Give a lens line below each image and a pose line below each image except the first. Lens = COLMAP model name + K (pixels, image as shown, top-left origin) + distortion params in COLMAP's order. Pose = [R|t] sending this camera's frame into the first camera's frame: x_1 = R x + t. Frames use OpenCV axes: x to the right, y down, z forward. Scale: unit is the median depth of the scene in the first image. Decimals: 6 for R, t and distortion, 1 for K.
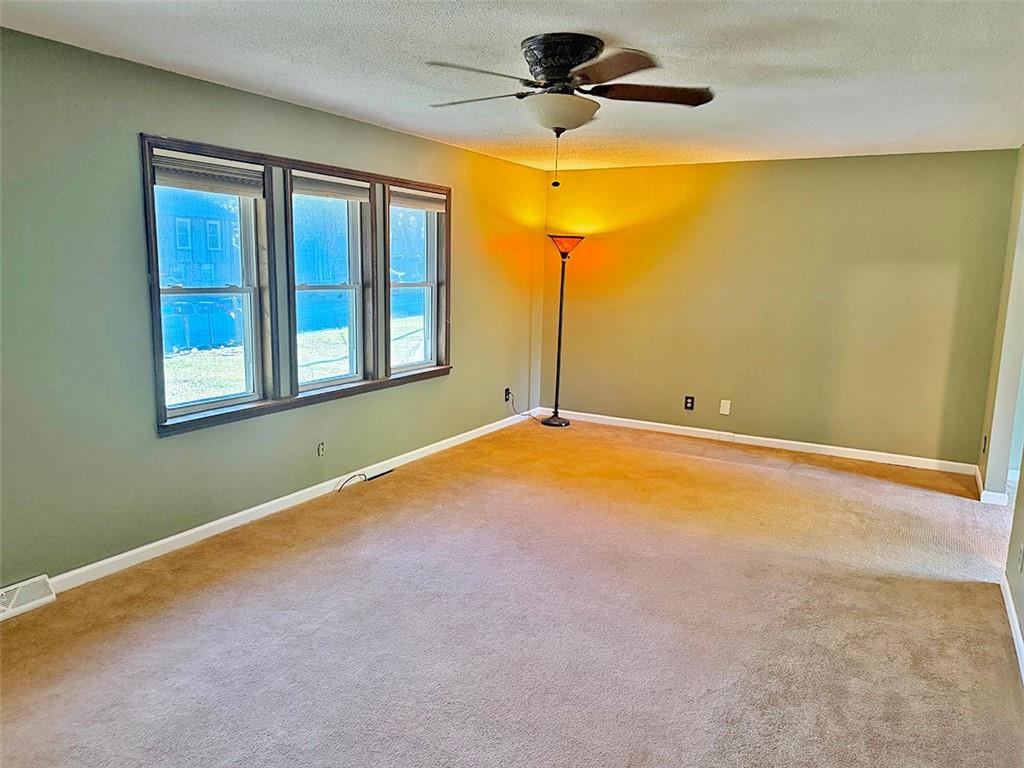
lens RADIAL K [[710.2, 0, 510.8], [0, 710.2, 383.7], [0, 0, 1]] dist [0.000704, 0.000114]
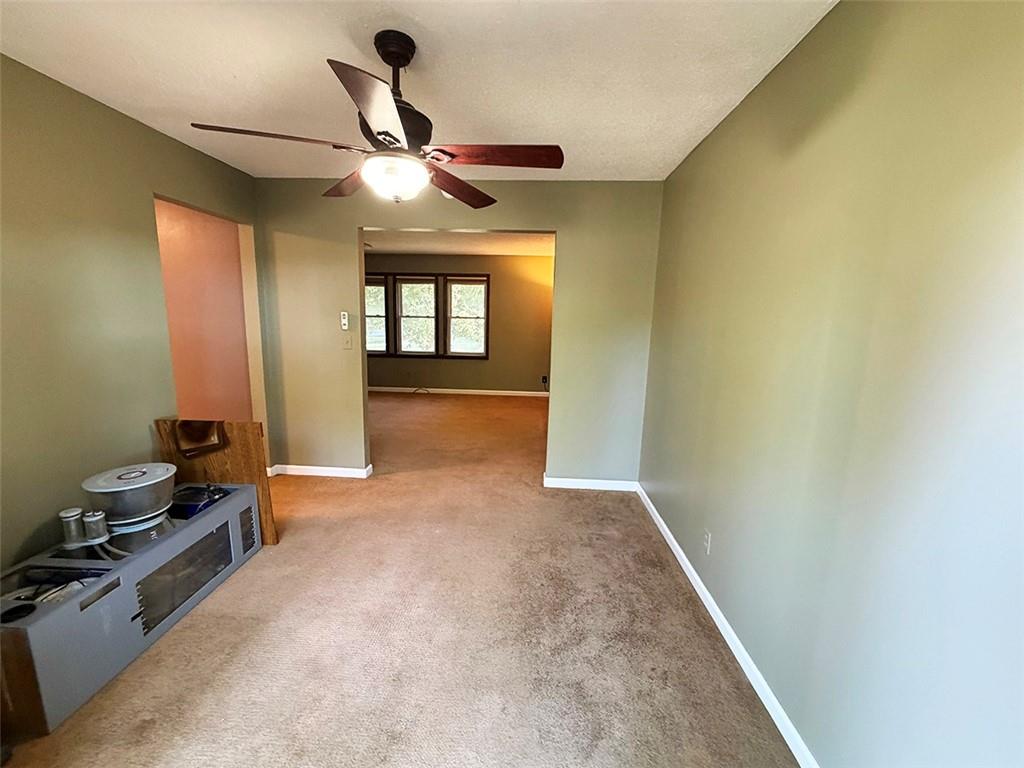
lens RADIAL K [[407.6, 0, 511.9], [0, 407.6, 385.5], [0, 0, 1]] dist [-0.002006, 0.000523]
pose [[0.476388, 0.138727, -0.868222, 1.266044], [-0.154521, 0.985315, 0.072651, -0.048212], [0.865550, 0.099549, 0.490828, 0.563911]]
